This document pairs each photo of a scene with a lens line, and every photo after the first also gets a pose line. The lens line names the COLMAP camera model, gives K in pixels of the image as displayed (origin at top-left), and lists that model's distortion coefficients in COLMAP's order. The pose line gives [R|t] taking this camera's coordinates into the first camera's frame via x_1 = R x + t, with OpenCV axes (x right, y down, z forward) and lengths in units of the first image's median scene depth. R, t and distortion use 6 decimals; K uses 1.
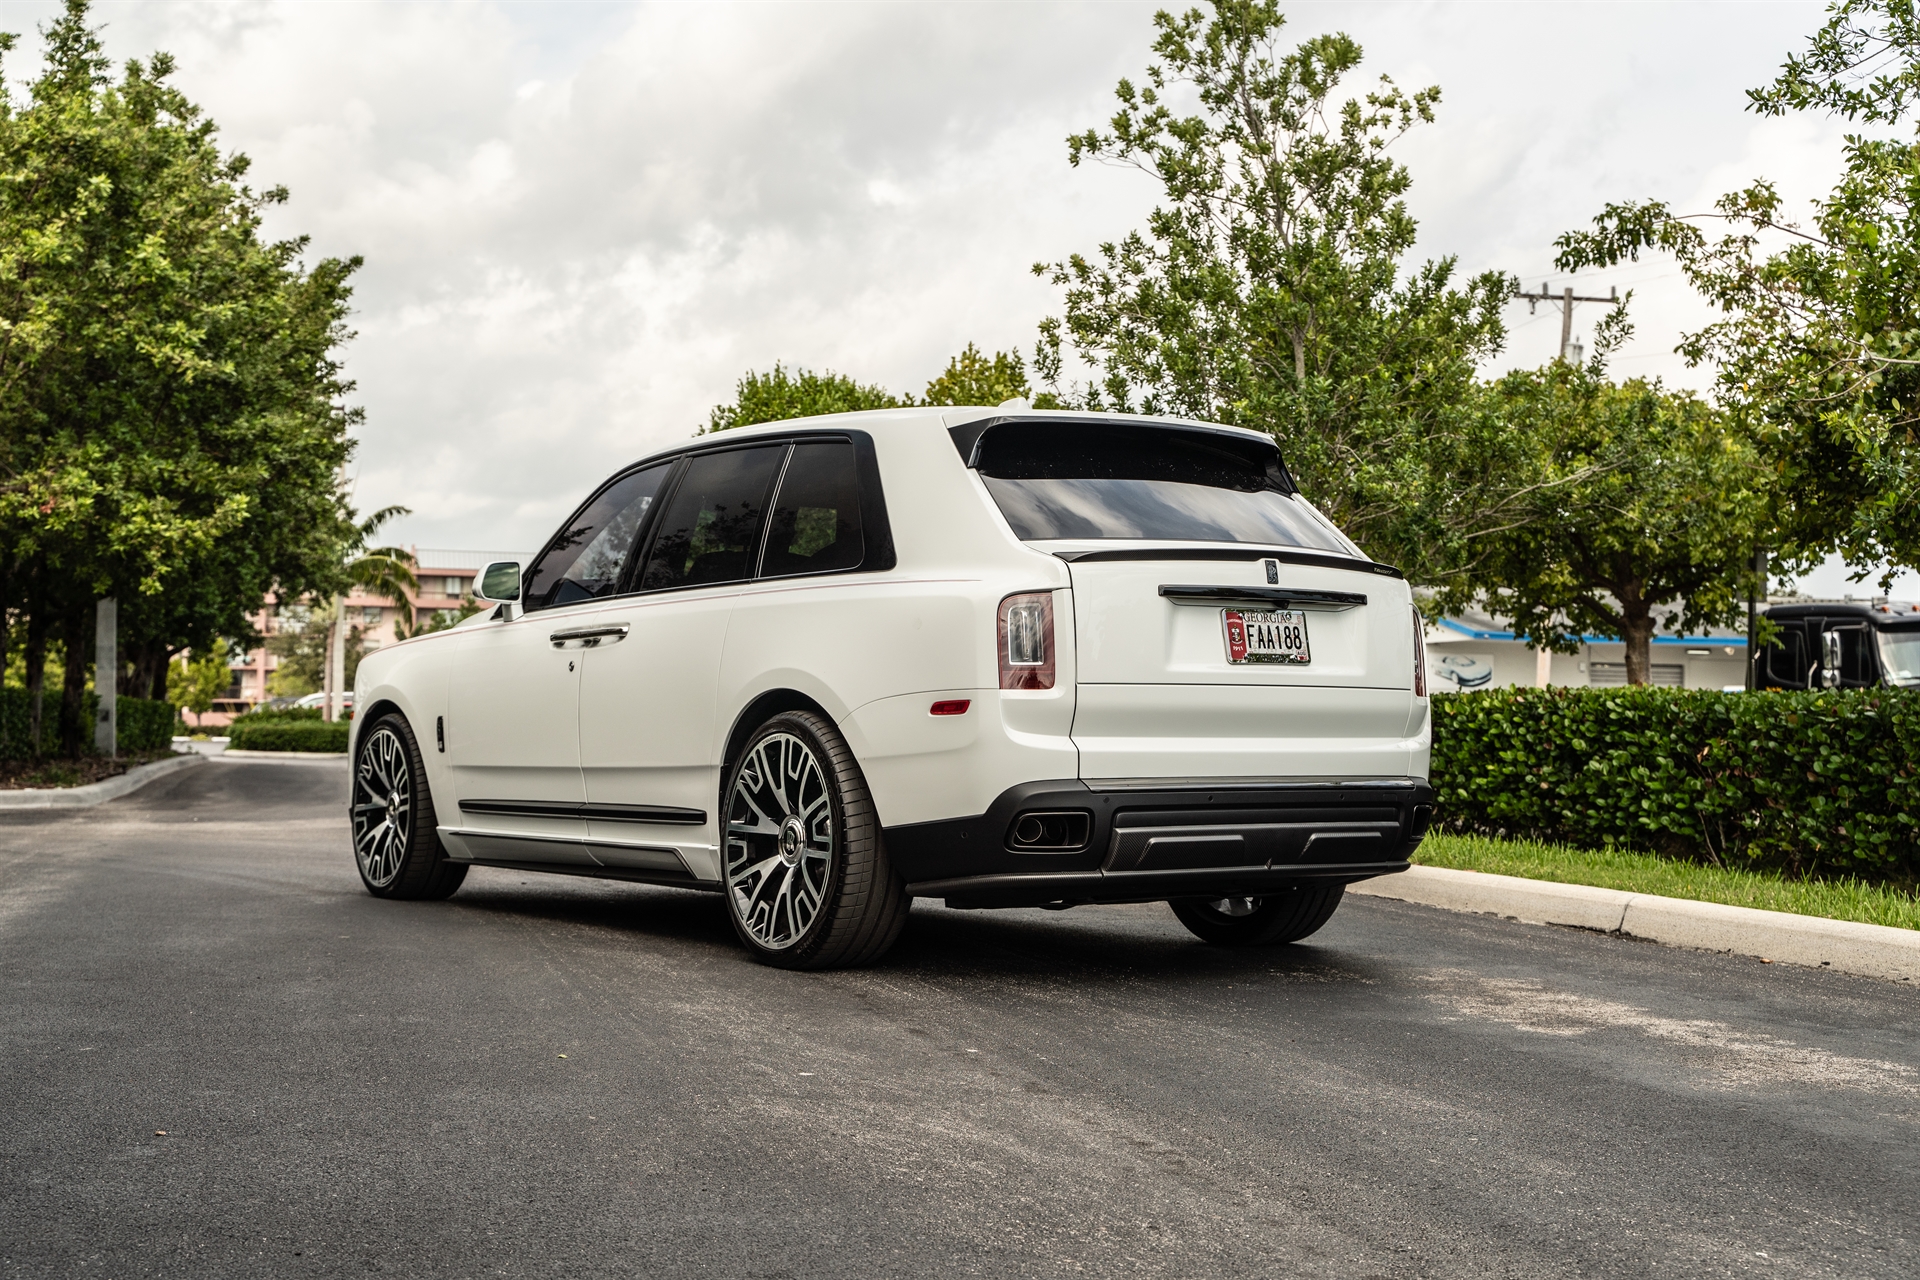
lens RADIAL K [[2379.9, 0, 957.4], [0, 2379.9, 587.9], [0, 0, 1]] dist [0.026438, 0.020464]
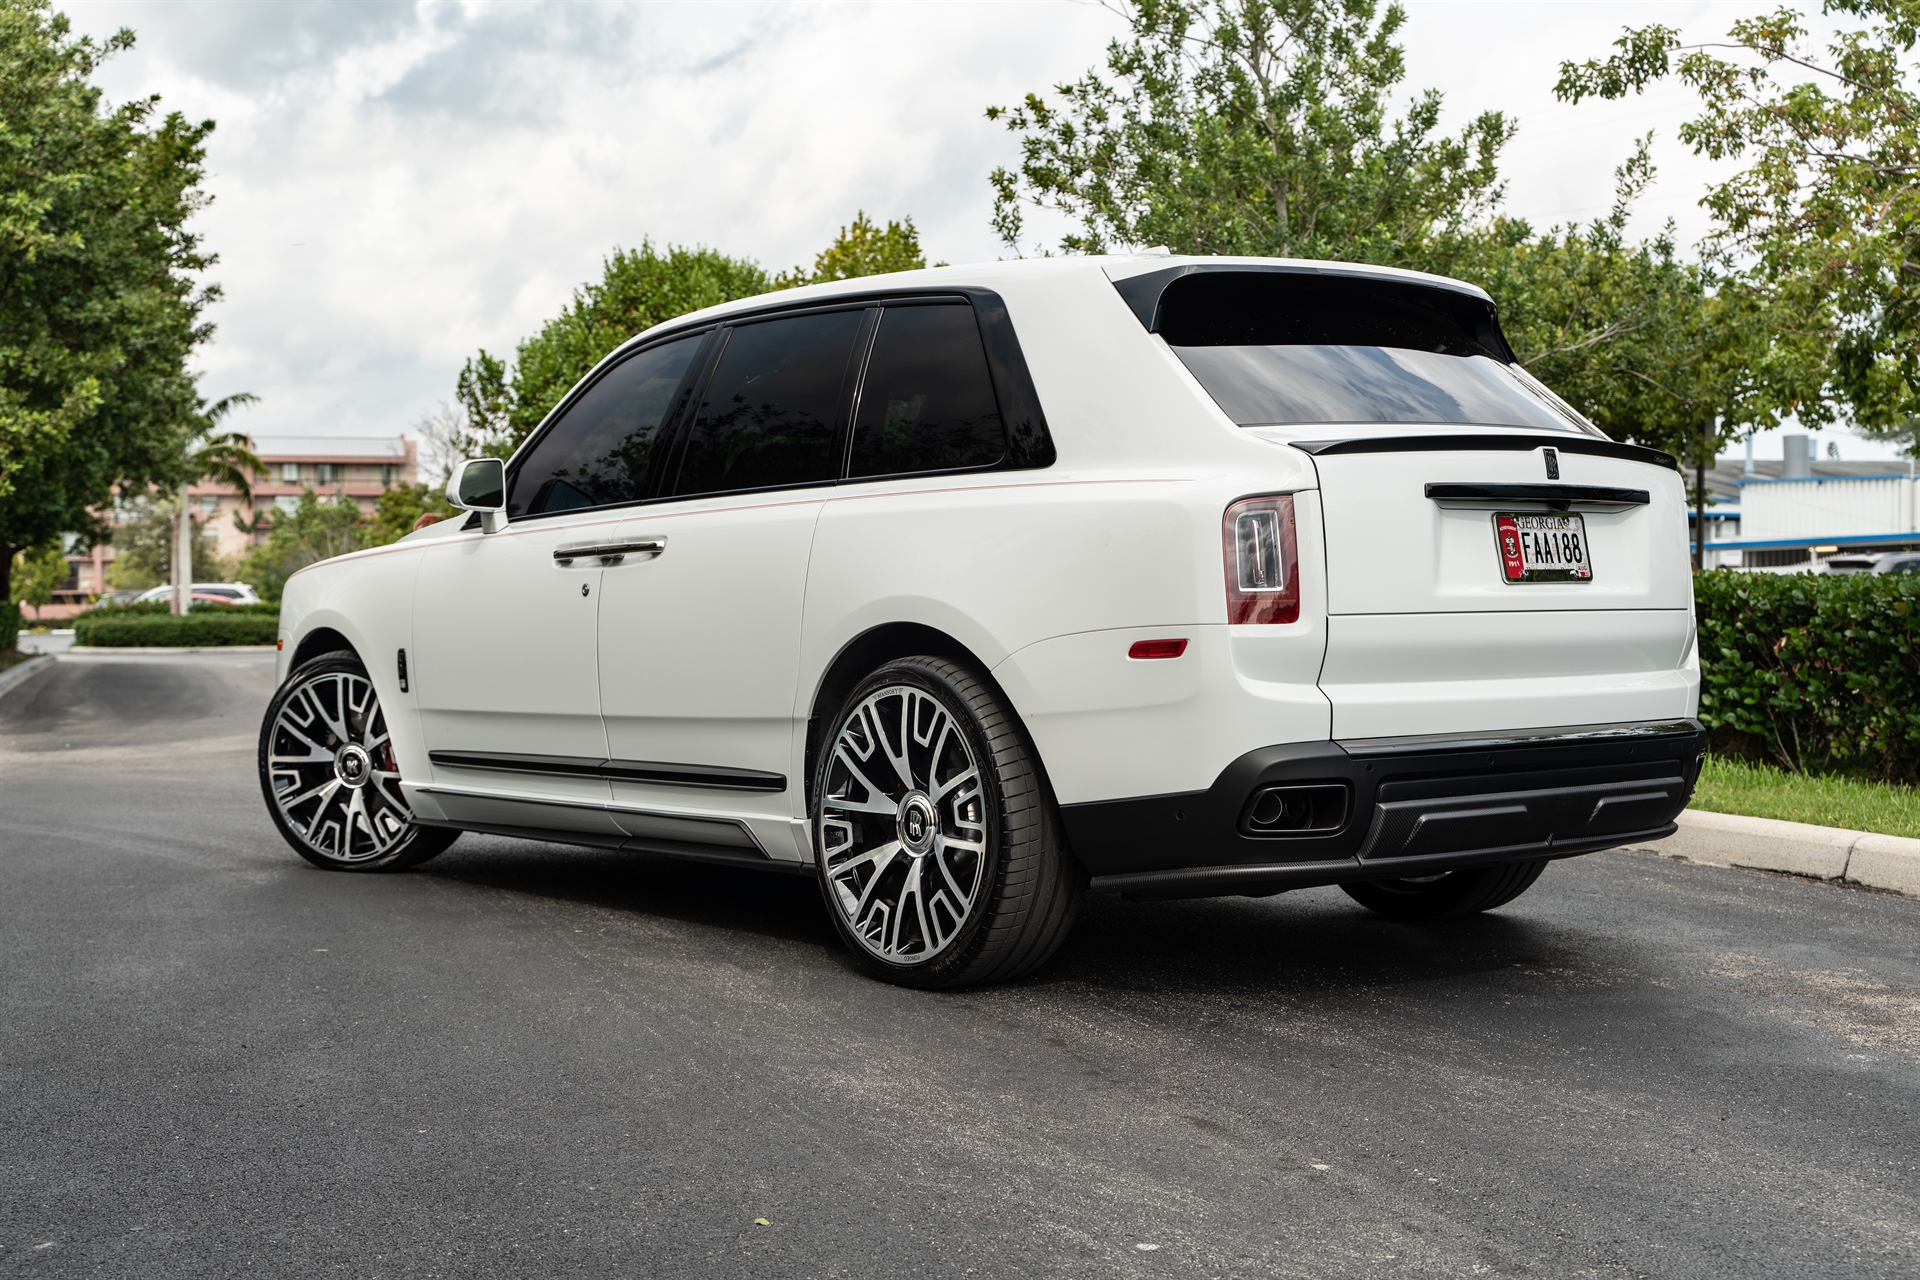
lens RADIAL K [[2417.4, 0, 960.0], [0, 2417.4, 640.0], [0, 0, 1]] dist [0.046797, -0.062259]
pose [[0.998356, -0.023933, 0.052081, -0.047475], [0.020156, 0.997210, 0.071871, -0.004618], [-0.053656, -0.070703, 0.996053, 0.110764]]
